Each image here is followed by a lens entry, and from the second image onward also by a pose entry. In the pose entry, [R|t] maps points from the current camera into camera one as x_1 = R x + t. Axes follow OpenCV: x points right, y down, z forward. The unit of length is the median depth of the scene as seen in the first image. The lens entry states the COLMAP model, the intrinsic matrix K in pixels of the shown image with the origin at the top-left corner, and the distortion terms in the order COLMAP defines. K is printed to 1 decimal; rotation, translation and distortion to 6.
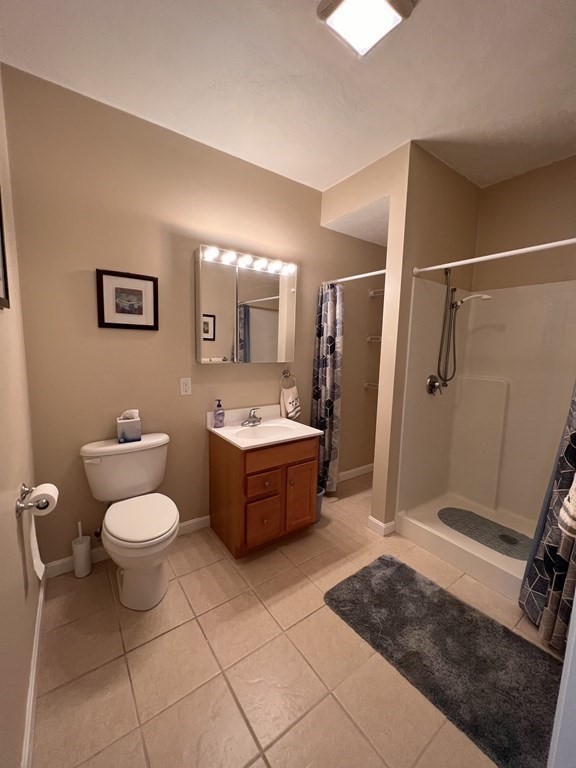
lens RADIAL K [[310.3, 0, 289.7], [0, 310.3, 384.8], [0, 0, 1]] dist [0.004227, -0.000756]
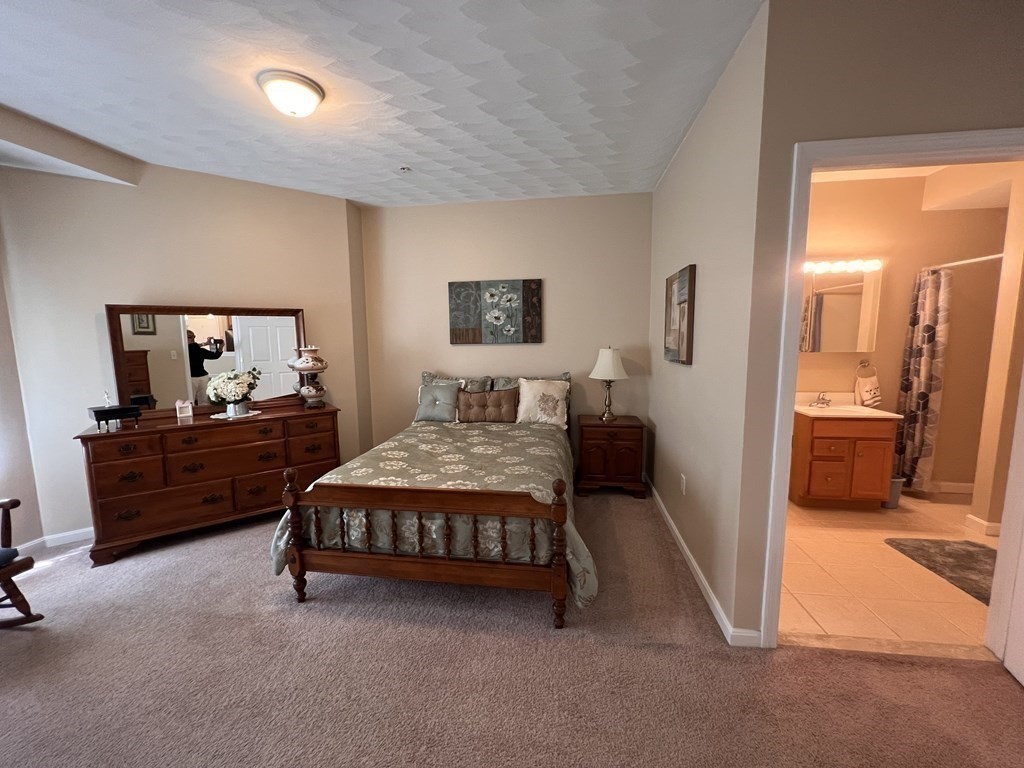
lens RADIAL K [[413.7, 0, 512.6], [0, 413.7, 383.3], [0, 0, 1]] dist [0.004227, -0.000756]
pose [[0.726582, 0.050796, -0.685199, 0.085009], [-0.061057, 0.998091, 0.009247, 0.087080], [0.684361, 0.035117, 0.728297, -0.780957]]
